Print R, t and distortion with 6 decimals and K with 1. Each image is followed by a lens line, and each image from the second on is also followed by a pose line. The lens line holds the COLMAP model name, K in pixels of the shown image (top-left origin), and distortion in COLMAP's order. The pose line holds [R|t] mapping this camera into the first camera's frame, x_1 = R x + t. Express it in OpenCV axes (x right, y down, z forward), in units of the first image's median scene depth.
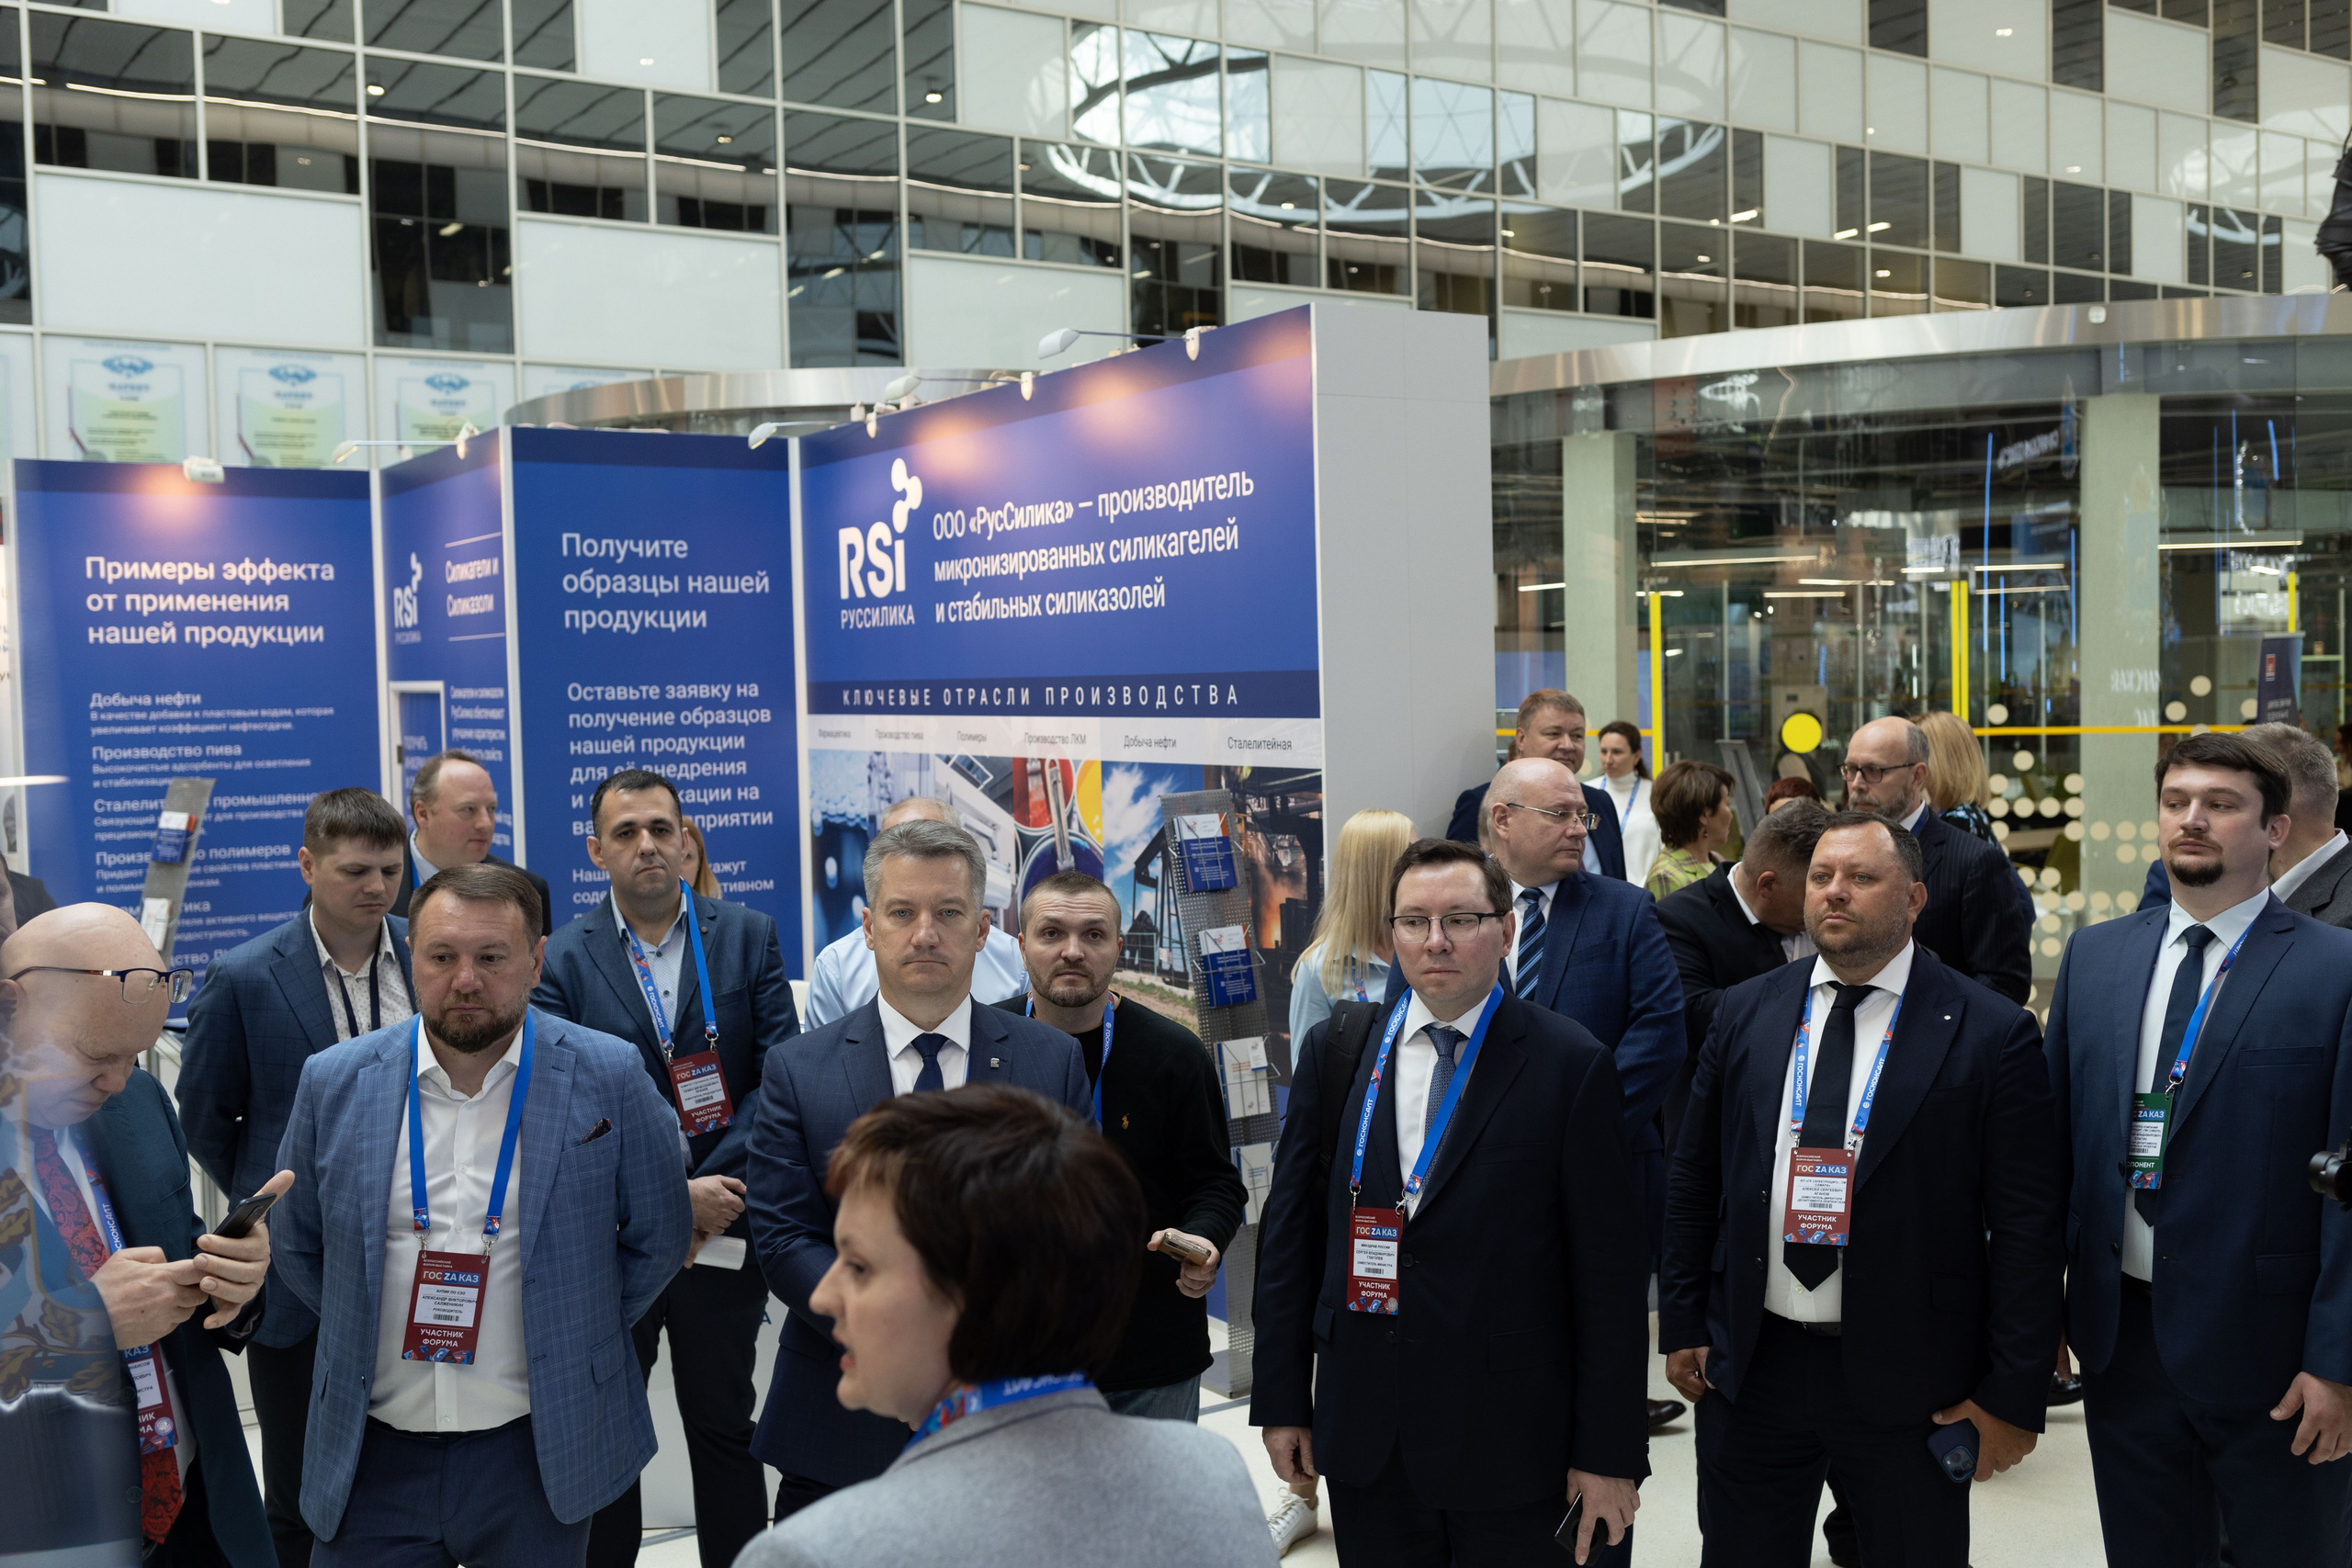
lens RADIAL K [[2254.9, 0, 1193.4], [0, 2254.9, 763.9], [0, 0, 1]] dist [0.002854, 0.000000]
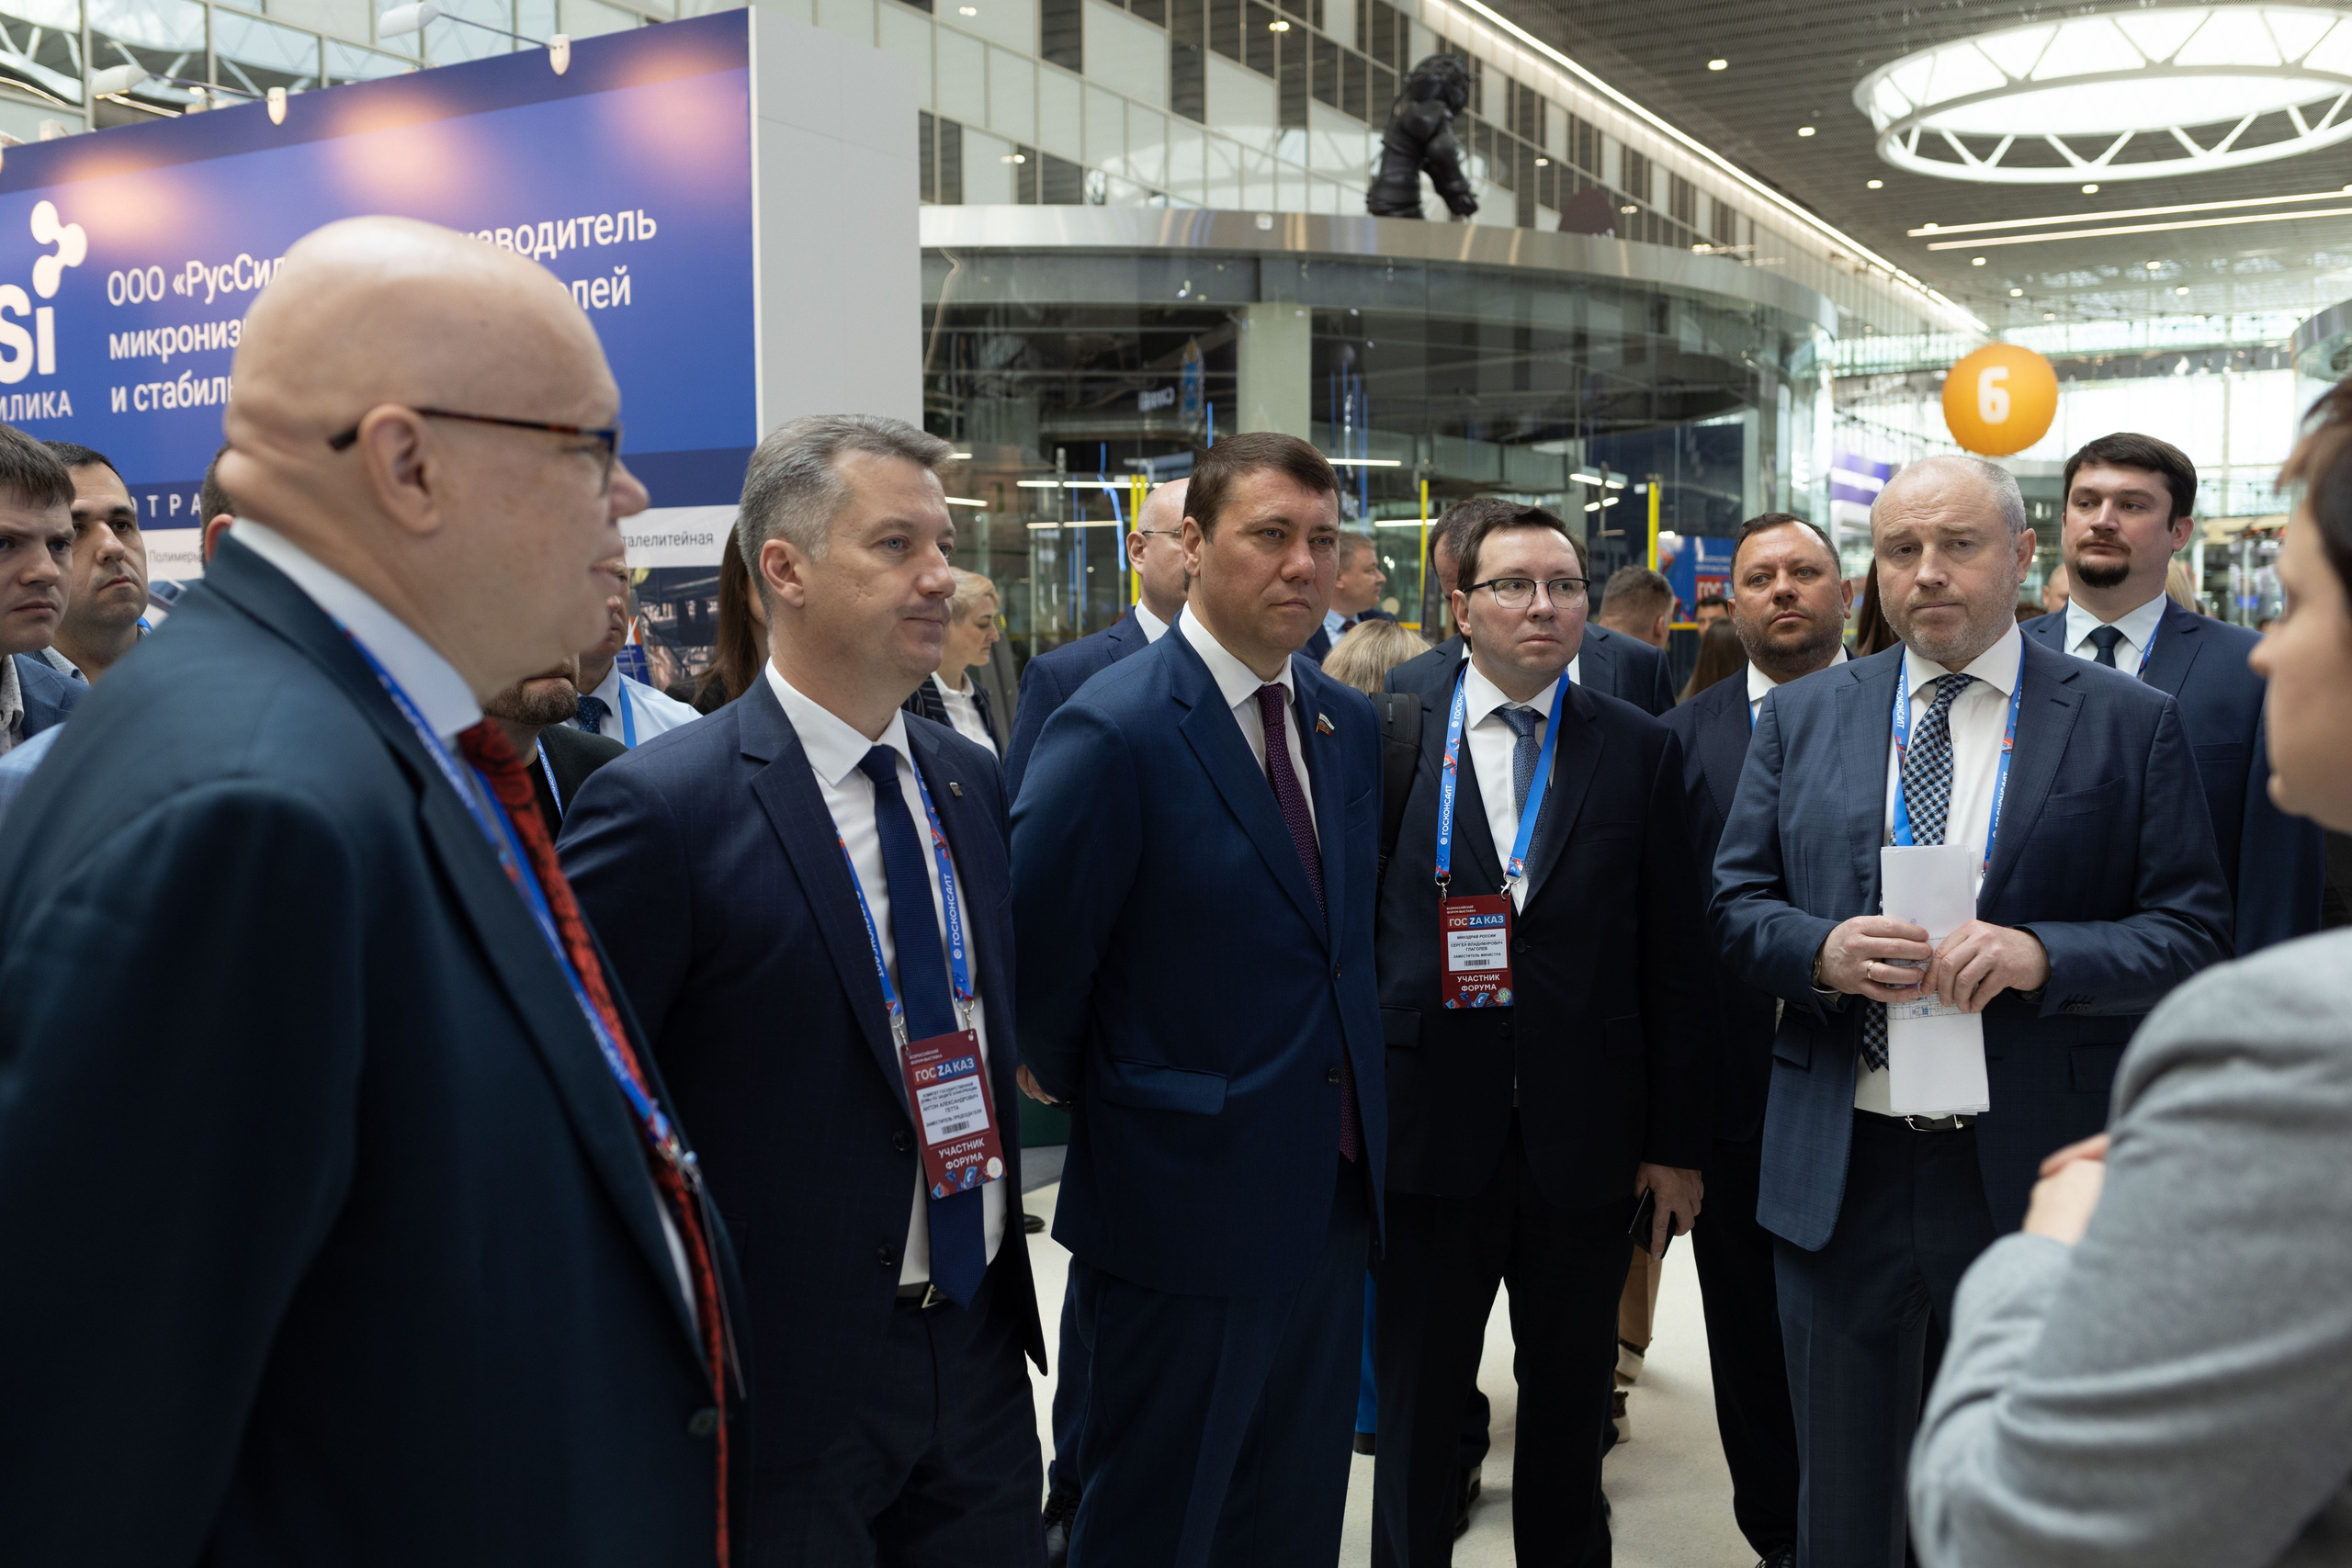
lens RADIAL K [[2254.9, 0, 1196.9], [0, 2254.9, 772.2], [0, 0, 1]] dist [0.002854, 0.000000]
pose [[0.886695, -0.007838, 0.462288, -0.149696], [0.002024, 0.999913, 0.013072, 0.054855], [-0.462350, -0.010655, 0.886633, 0.138896]]
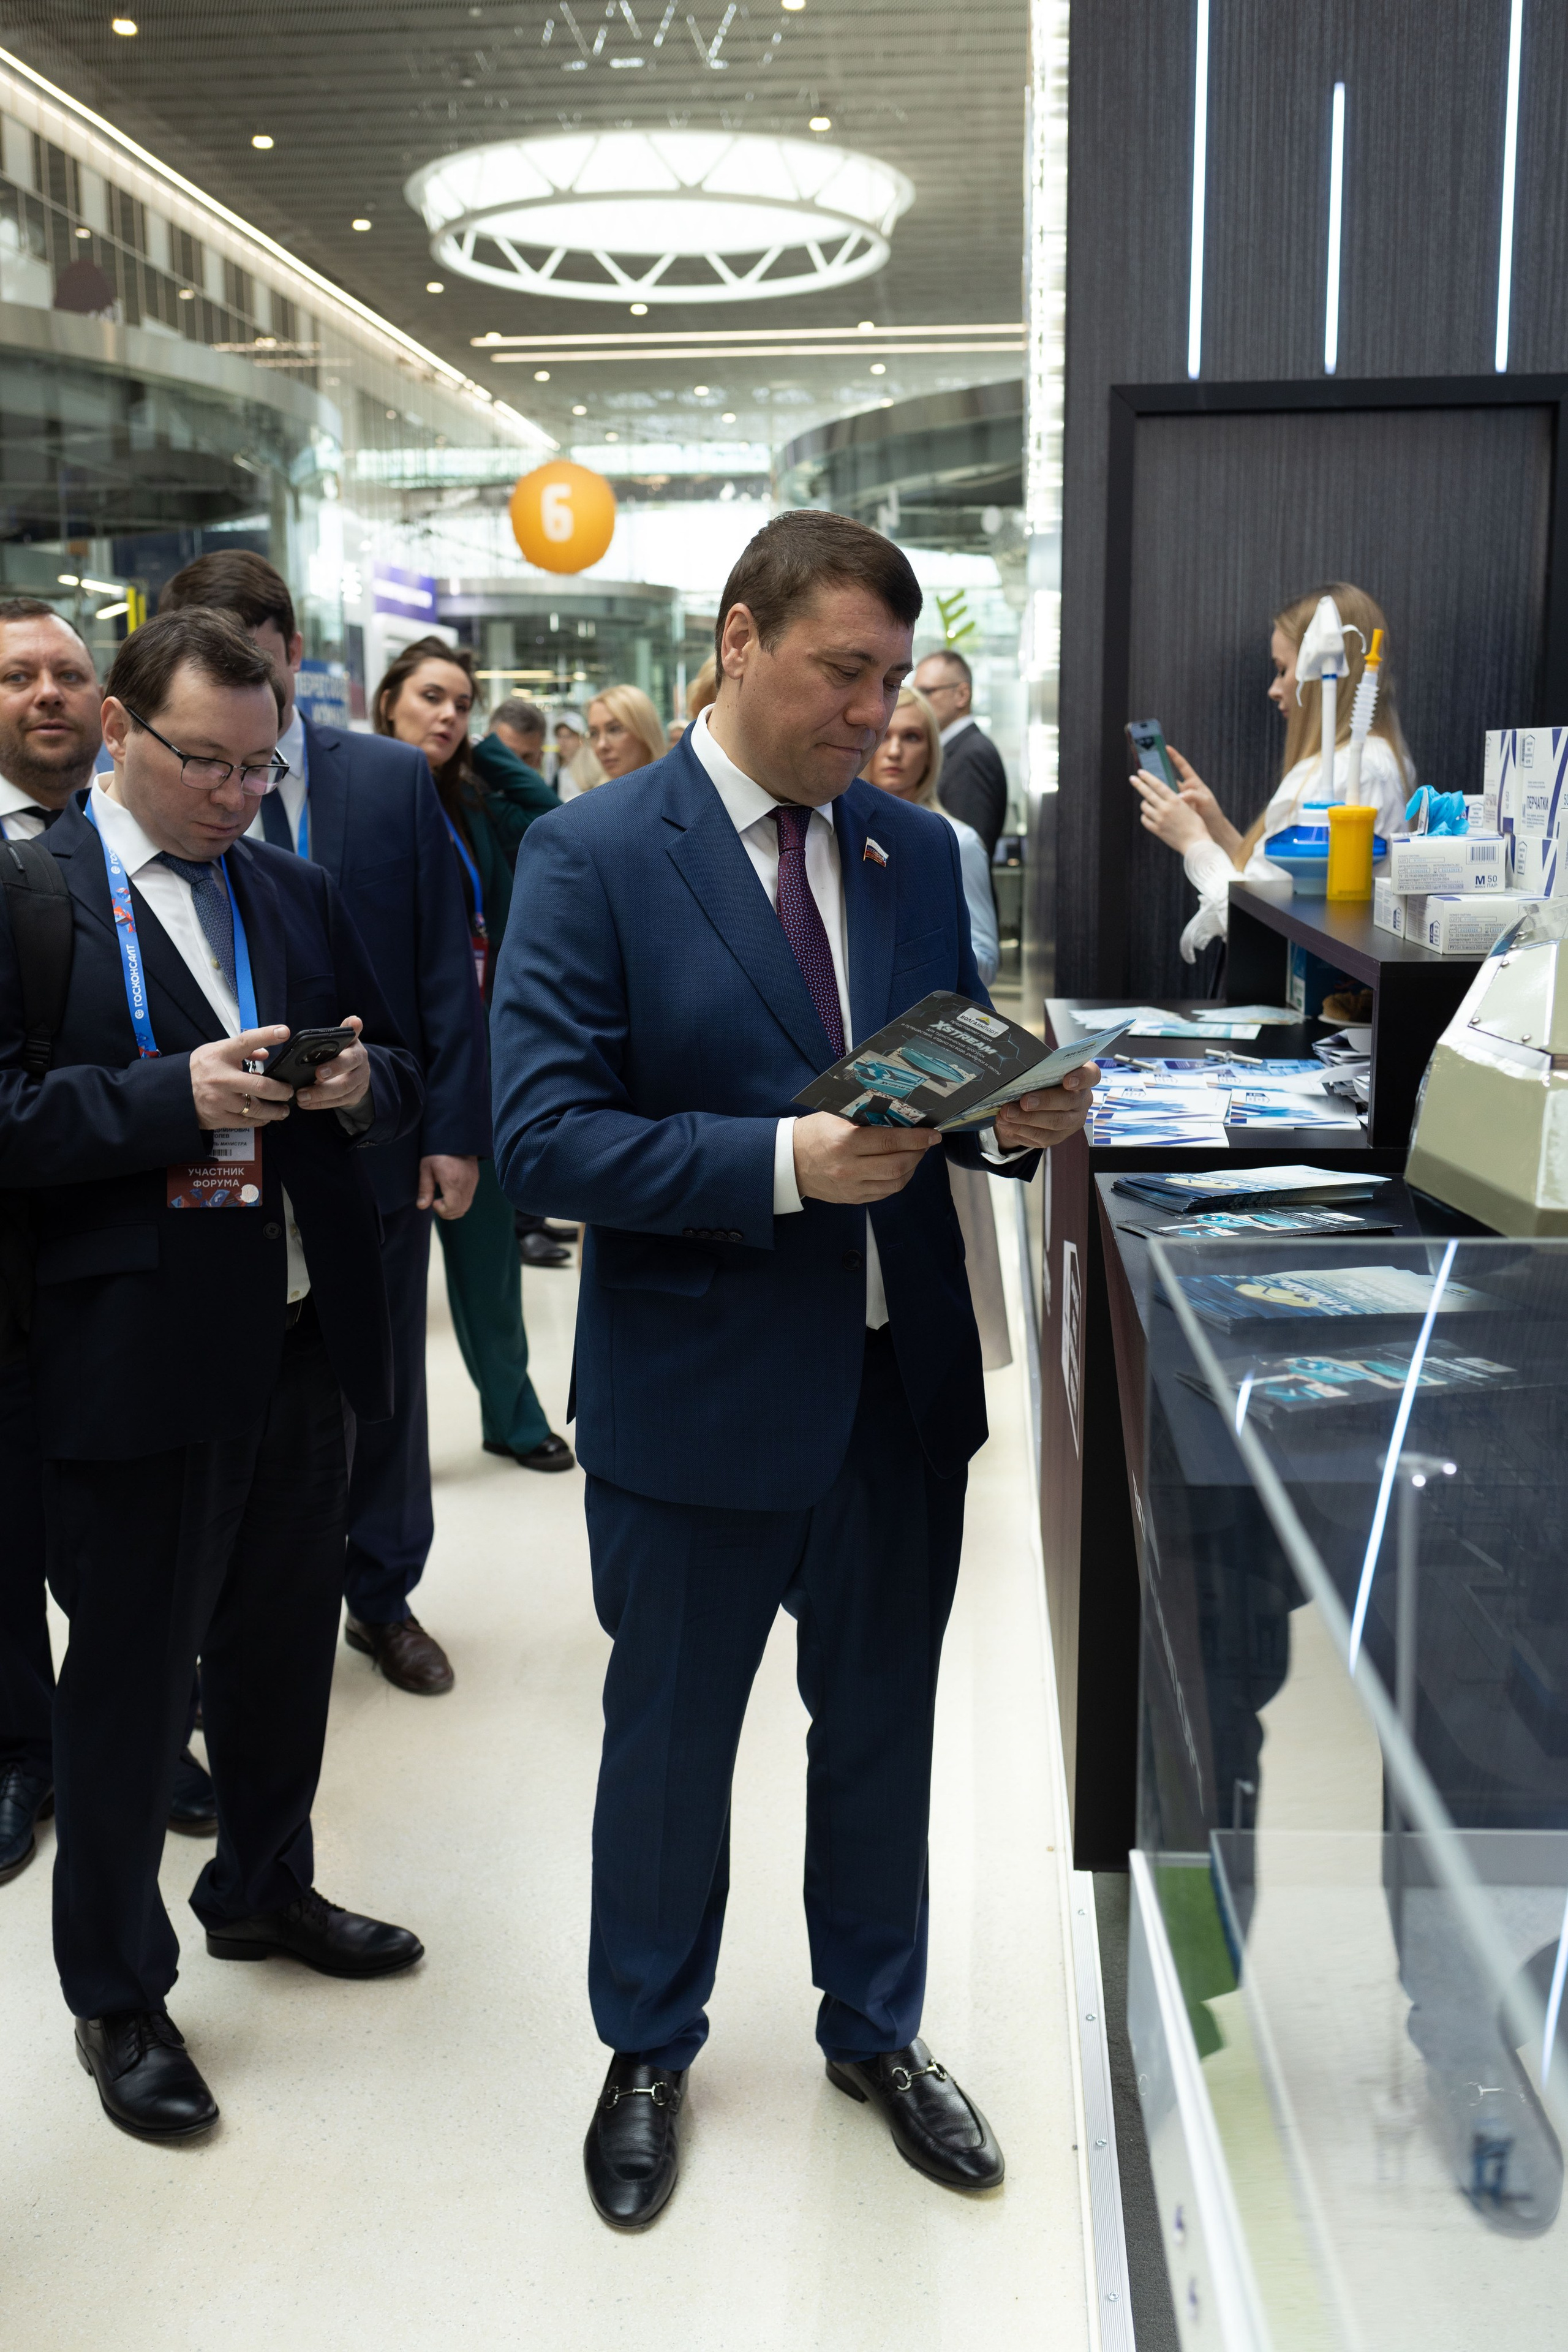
lens RADIAL K [[2255.1, 0, 781.1], [0, 2255.1, 1166.3], [0, 0, 1]] dist [0.002854, 0.000000]
pose [[0.618054, -0.123984, 0.776297, -0.071298], [0.023585, 0.989965, 0.139332, 0.051666], [-0.785782, -0.067806, 0.614776, 0.127870]]
